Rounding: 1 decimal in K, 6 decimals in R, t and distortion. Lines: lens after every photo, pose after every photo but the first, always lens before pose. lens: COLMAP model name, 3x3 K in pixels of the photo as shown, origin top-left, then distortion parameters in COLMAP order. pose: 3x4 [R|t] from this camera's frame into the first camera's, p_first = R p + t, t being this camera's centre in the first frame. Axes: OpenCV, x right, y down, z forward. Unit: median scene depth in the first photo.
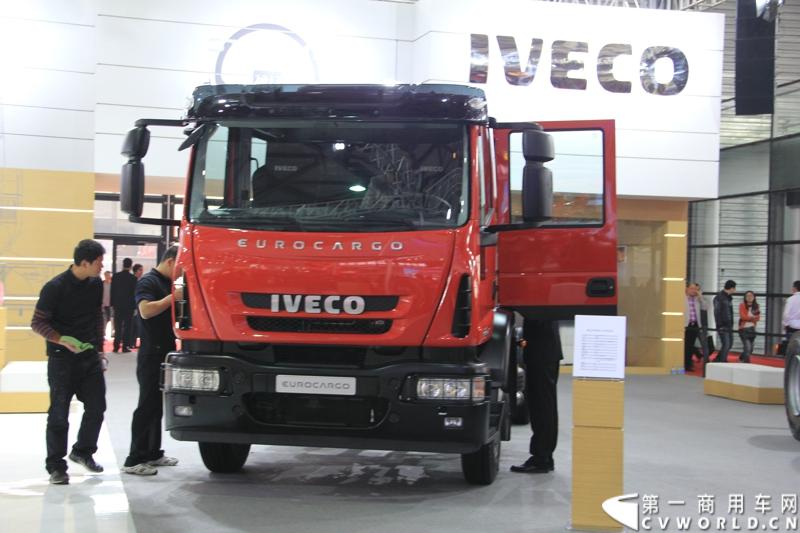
lens RADIAL K [[1315.0, 0, 400.0], [0, 1315.0, 266.5], [0, 0, 1]] dist [0.230913, 0.013948]
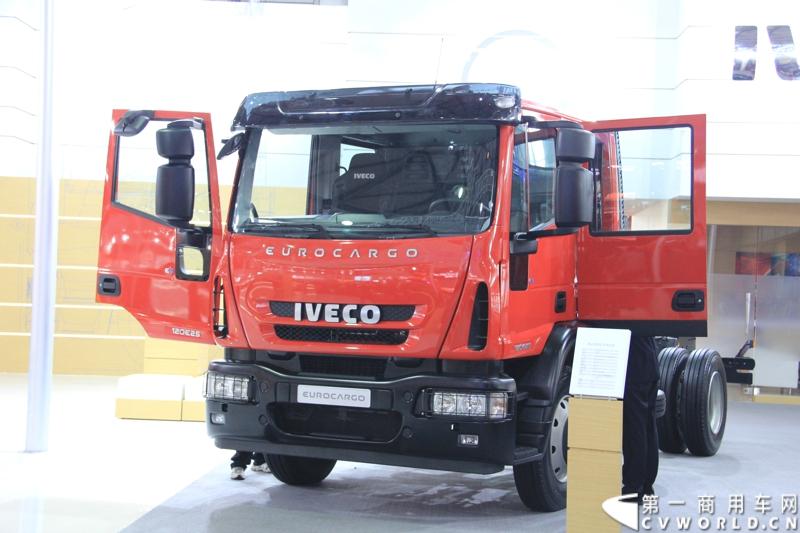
lens RADIAL K [[1369.3, 0, 400.0], [0, 1369.3, 266.5], [0, 0, 1]] dist [0.330872, 0.074998]
pose [[0.957738, 0.001626, -0.287637, 0.272970], [-0.005787, 0.999891, -0.013616, 0.007579], [0.287583, 0.014706, 0.957643, 0.040814]]
